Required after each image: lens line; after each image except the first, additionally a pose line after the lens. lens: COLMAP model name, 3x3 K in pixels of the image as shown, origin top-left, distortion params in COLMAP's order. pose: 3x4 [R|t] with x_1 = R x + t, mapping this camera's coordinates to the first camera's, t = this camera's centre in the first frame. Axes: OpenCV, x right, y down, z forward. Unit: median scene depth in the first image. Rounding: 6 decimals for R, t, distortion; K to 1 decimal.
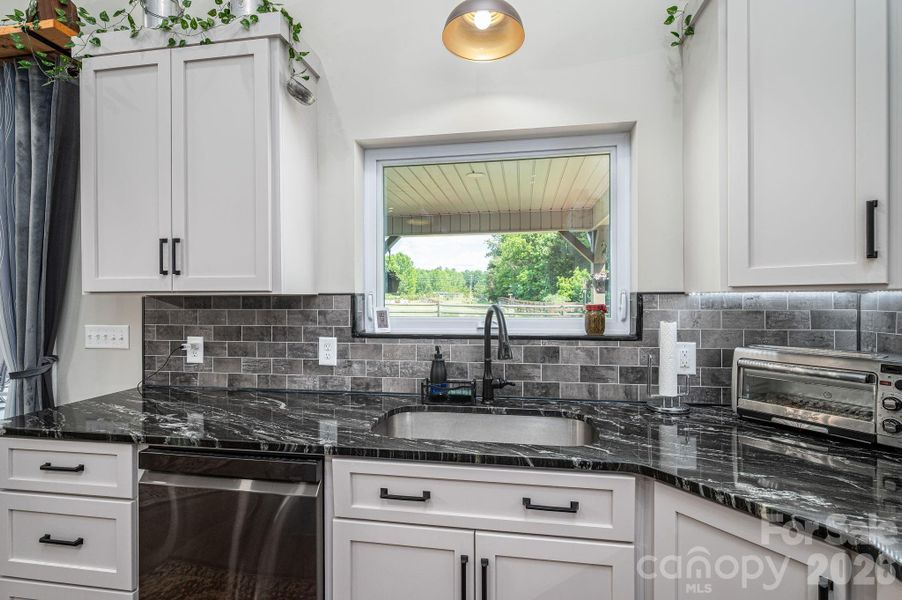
lens RADIAL K [[415.4, 0, 453.3], [0, 415.4, 297.0], [0, 0, 1]] dist [-0.000183, 0.000265]
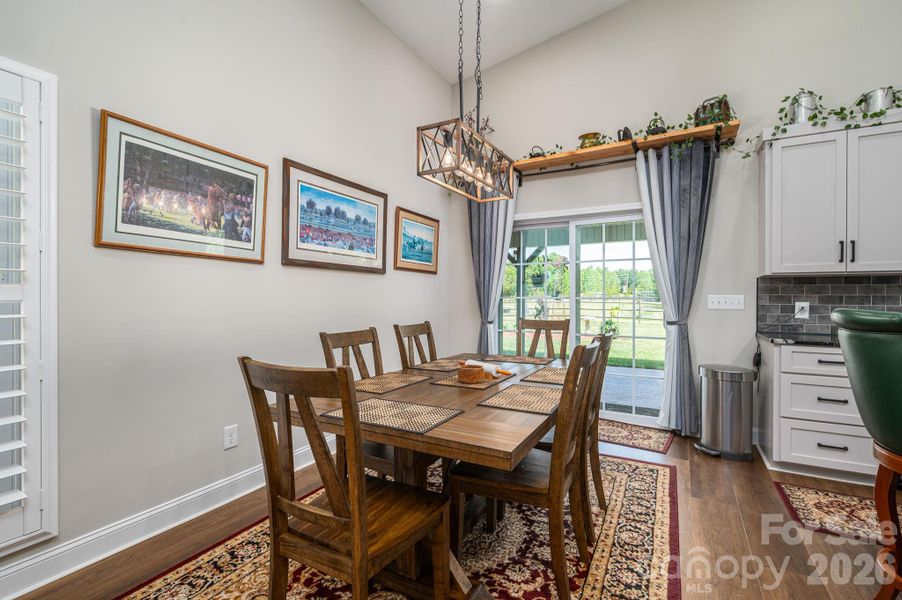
lens RADIAL K [[415.4, 0, 458.6], [0, 415.4, 297.0], [0, 0, 1]] dist [-0.000183, 0.000265]
pose [[0.947605, 0.008321, -0.319335, -1.578491], [-0.009089, 0.999958, -0.000916, 0.103431], [0.319314, 0.003771, 0.947642, -1.090662]]
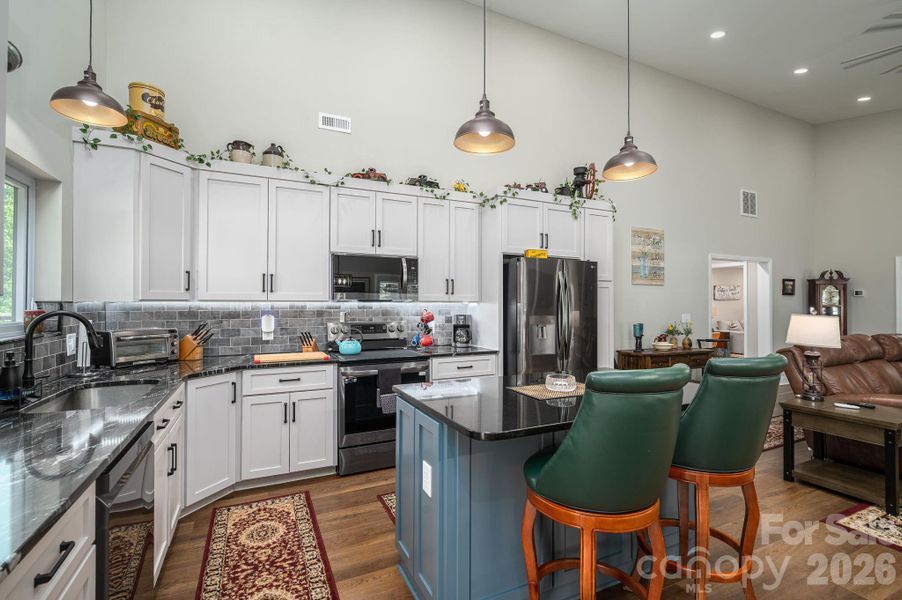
lens RADIAL K [[415.4, 0, 457.3], [0, 415.4, 297.1], [0, 0, 1]] dist [-0.000183, 0.000265]
pose [[-0.574754, 0.022162, 0.818026, -1.489837], [0.008111, 0.999738, -0.021386, 0.016575], [-0.818286, -0.005657, -0.574784, 0.693626]]
